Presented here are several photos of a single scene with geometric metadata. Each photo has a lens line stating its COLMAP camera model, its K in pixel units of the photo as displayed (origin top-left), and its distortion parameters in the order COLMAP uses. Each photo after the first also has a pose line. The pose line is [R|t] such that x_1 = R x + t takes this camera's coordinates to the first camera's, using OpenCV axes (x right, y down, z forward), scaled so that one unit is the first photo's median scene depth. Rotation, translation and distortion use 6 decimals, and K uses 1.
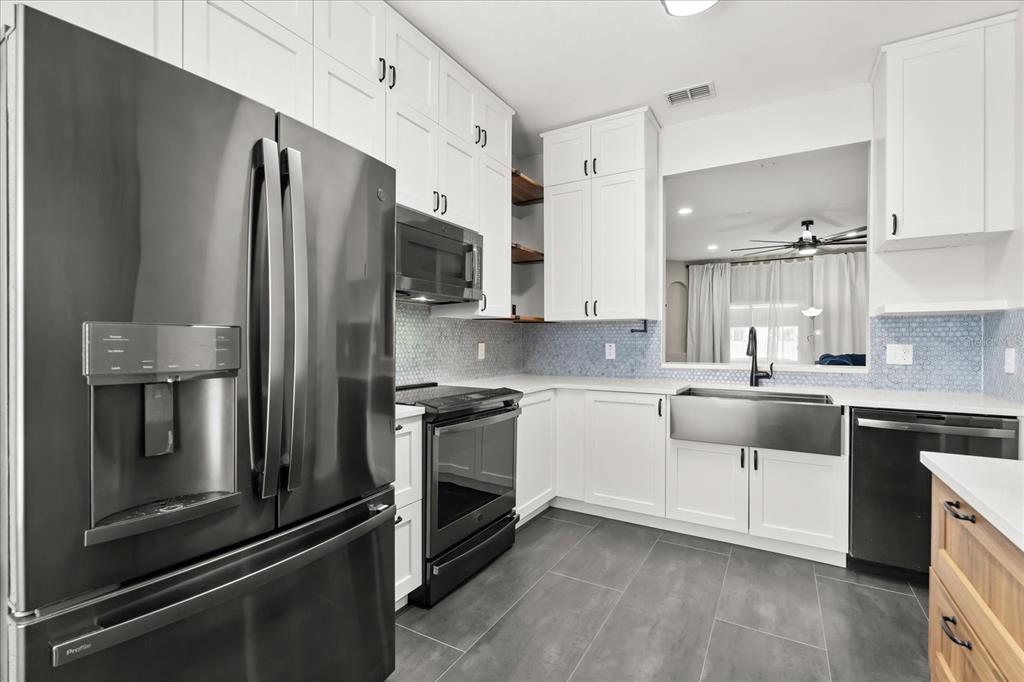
lens RADIAL K [[455.1, 0, 508.8], [0, 455.1, 341.8], [0, 0, 1]] dist [-0.002066, 0.000347]
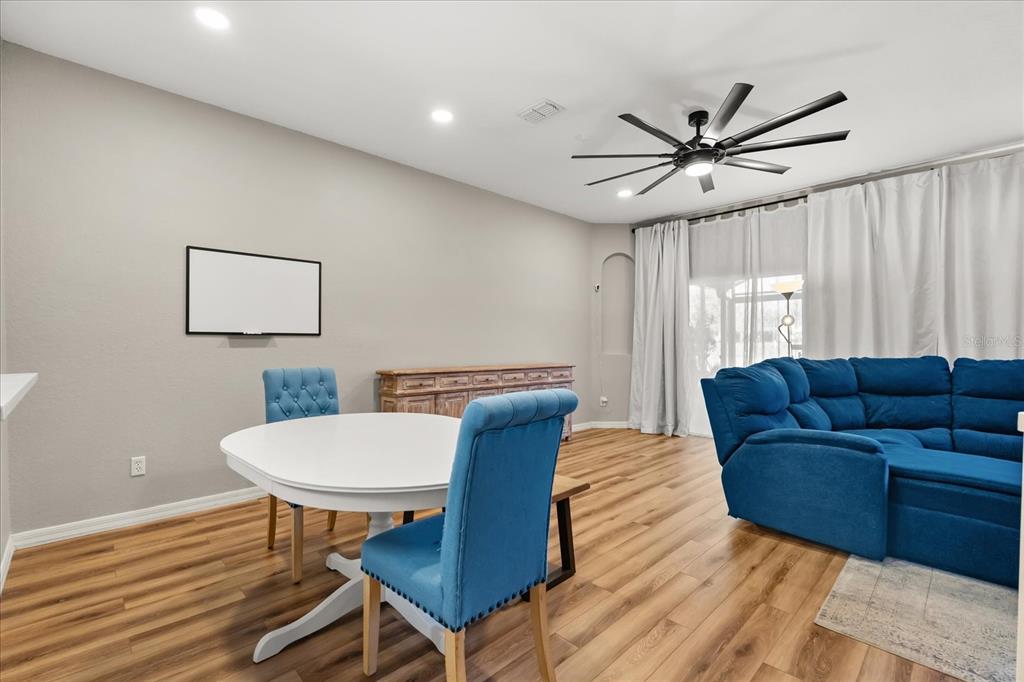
lens RADIAL K [[455.1, 0, 515.3], [0, 455.1, 340.4], [0, 0, 1]] dist [-0.002066, 0.000347]
pose [[0.972144, -0.000356, -0.234384, 0.420711], [-0.001069, 0.999982, -0.005950, 0.005094], [0.234382, 0.006034, 0.972126, 0.321533]]
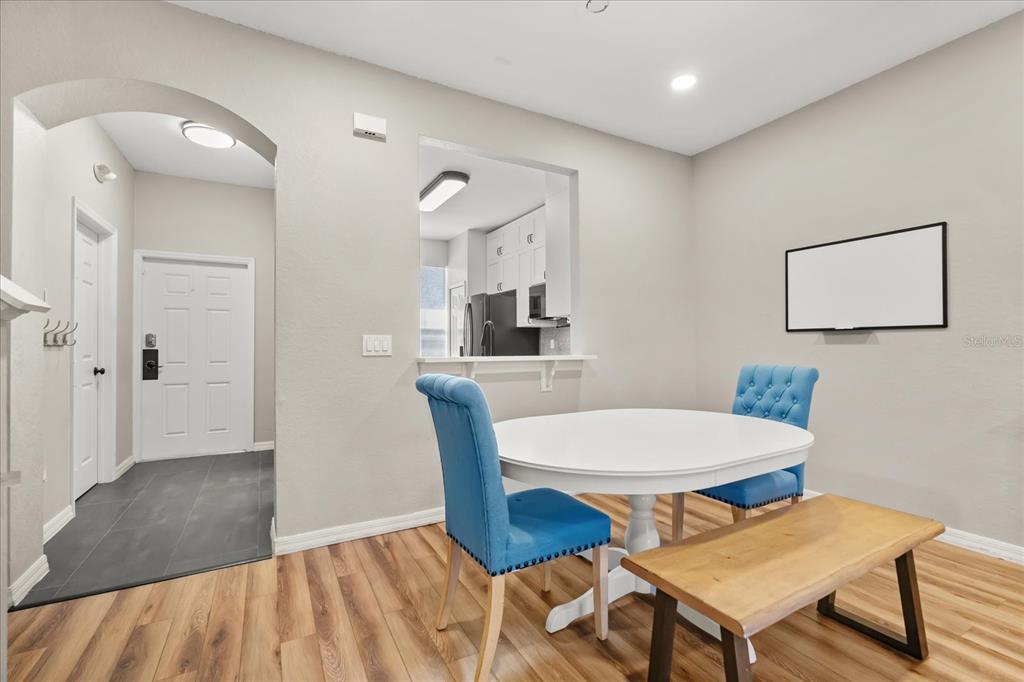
lens RADIAL K [[455.1, 0, 512.7], [0, 455.1, 341.0], [0, 0, 1]] dist [-0.002066, 0.000347]
pose [[-0.486643, -0.005241, -0.873585, 0.531541], [0.001277, 0.999977, -0.006711, 0.008408], [0.873600, -0.004382, -0.486625, 0.574764]]
